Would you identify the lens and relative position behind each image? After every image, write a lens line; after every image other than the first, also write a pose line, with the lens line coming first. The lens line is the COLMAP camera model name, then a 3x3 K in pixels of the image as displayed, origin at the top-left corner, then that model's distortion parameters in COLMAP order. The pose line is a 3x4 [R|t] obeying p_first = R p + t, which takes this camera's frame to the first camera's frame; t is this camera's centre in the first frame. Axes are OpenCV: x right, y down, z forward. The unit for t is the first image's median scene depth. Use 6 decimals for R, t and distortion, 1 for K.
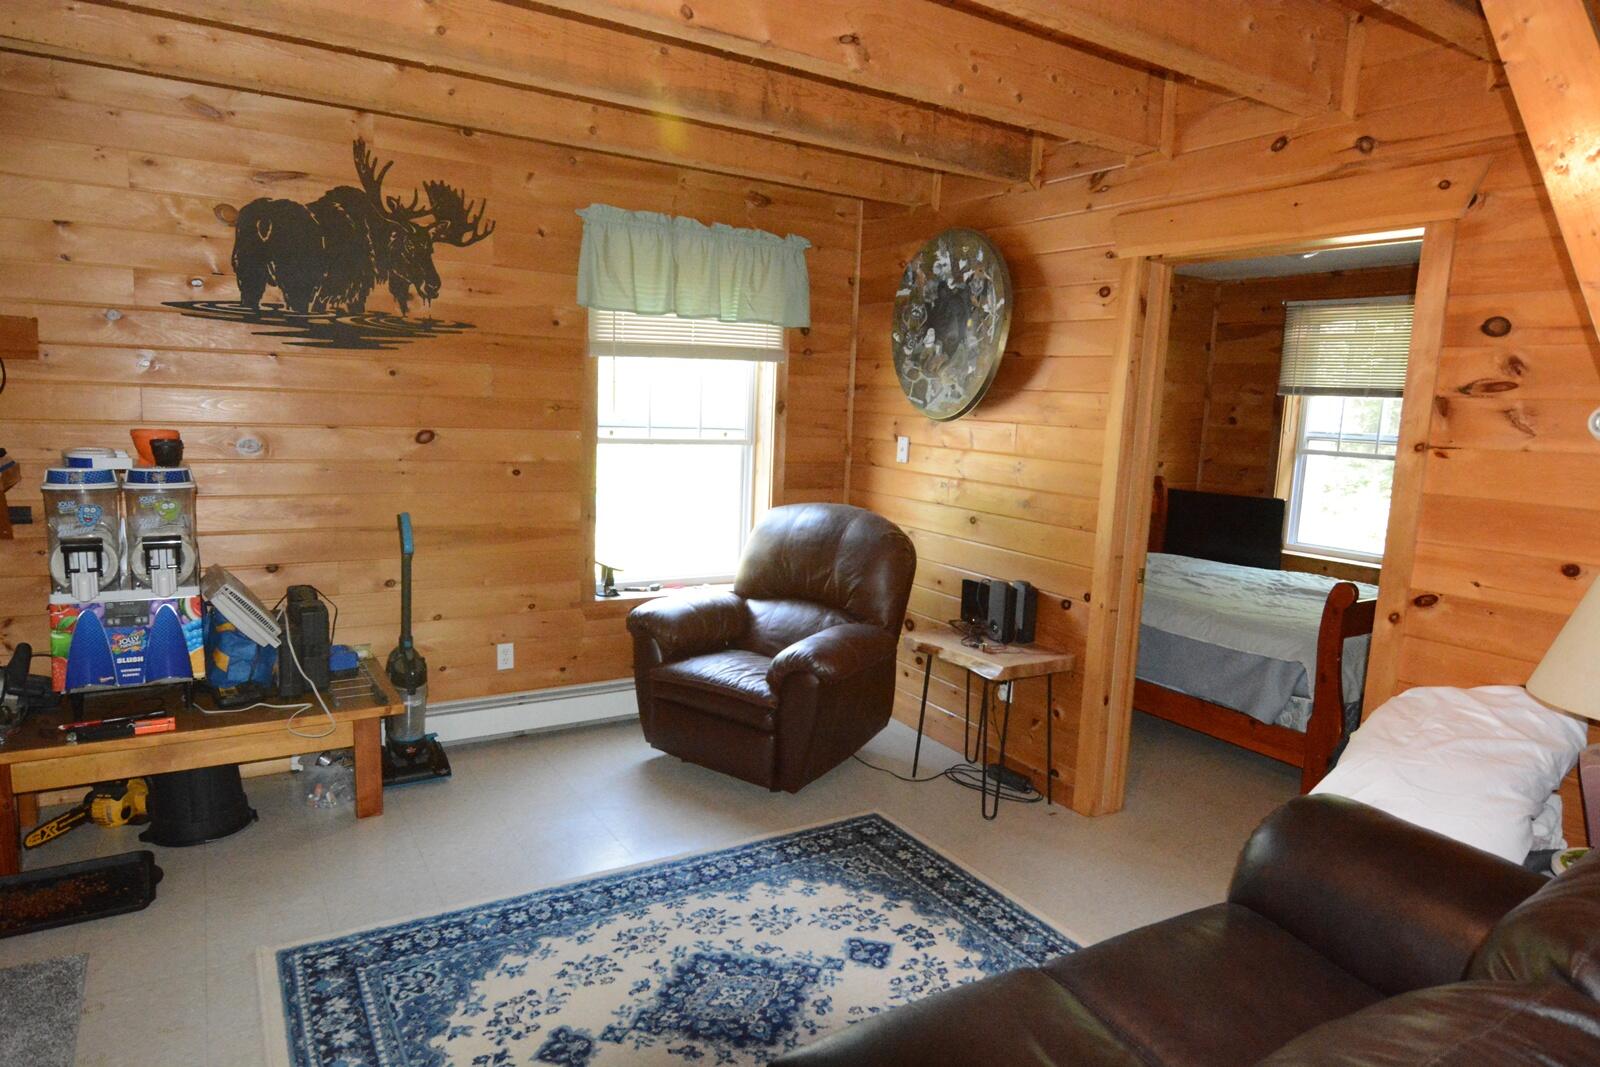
lens RADIAL K [[961.2, 0, 805.4], [0, 961.2, 541.1], [0, 0, 1]] dist [0.002038, -0.021017]
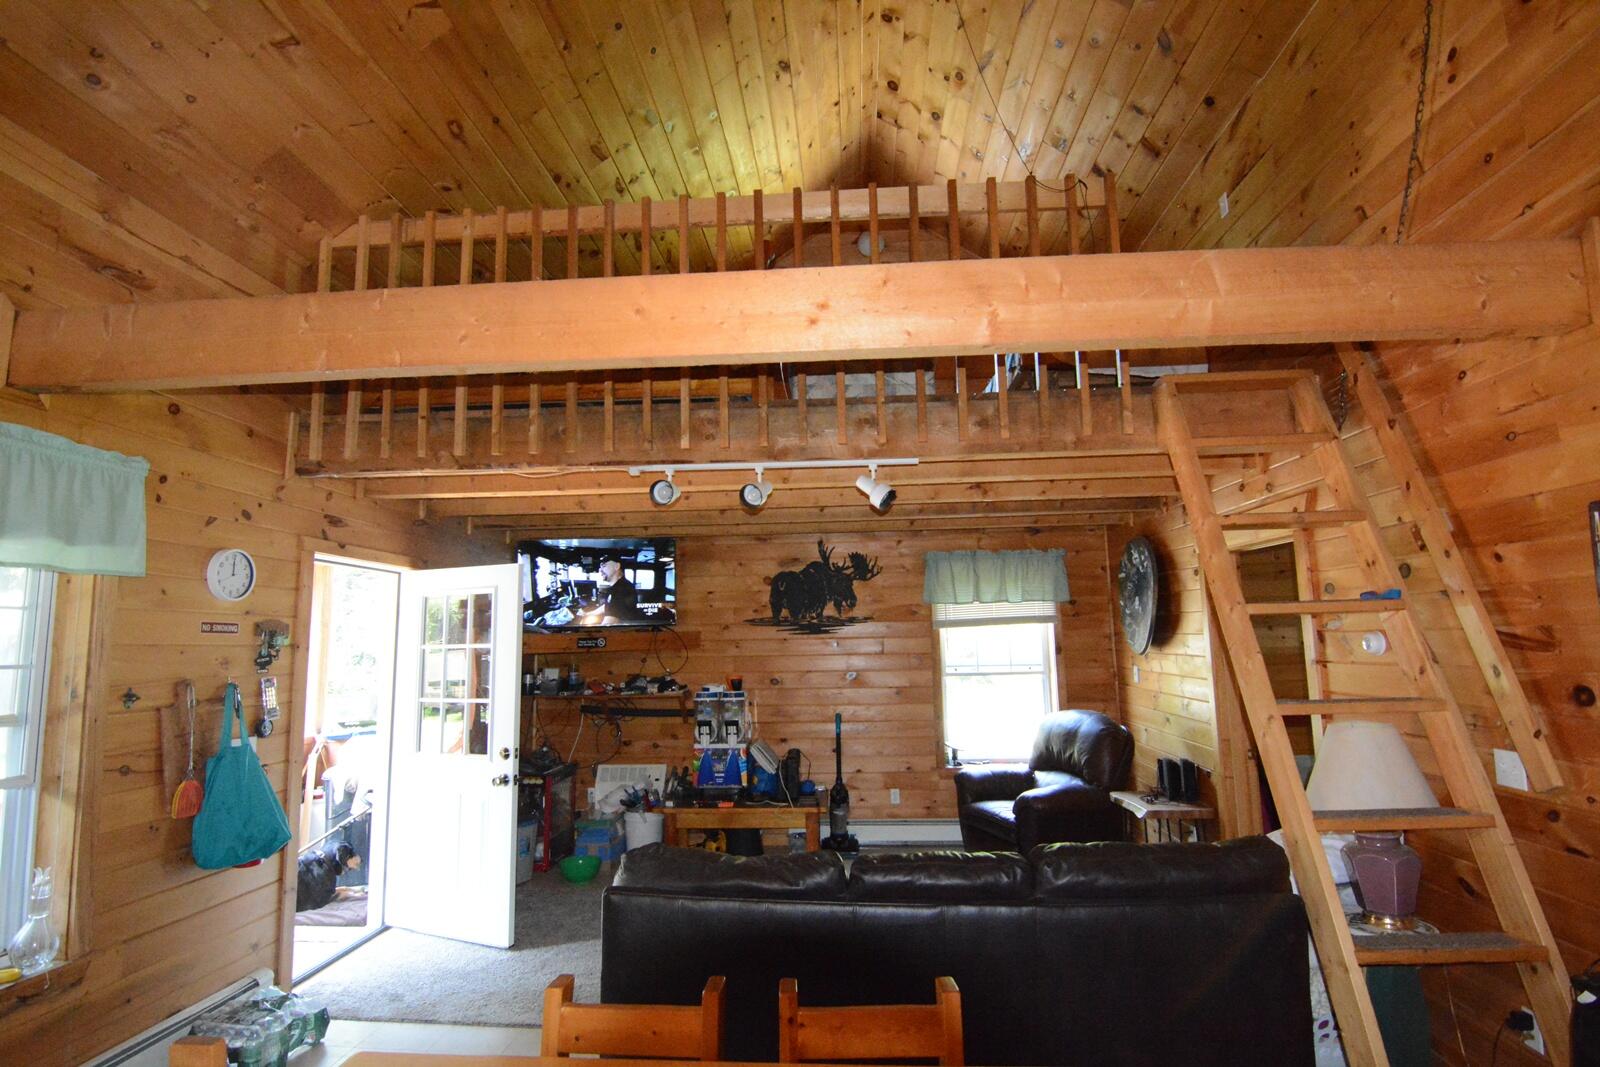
lens RADIAL K [[779.0, 0, 793.1], [0, 779.0, 536.5], [0, 0, 1]] dist [-0.003333, -0.011905]
pose [[0.812179, -0.132268, -0.568217, 0.479907], [-0.032411, 0.962227, -0.270311, 0.057614], [0.582507, 0.237958, 0.777214, -0.412192]]
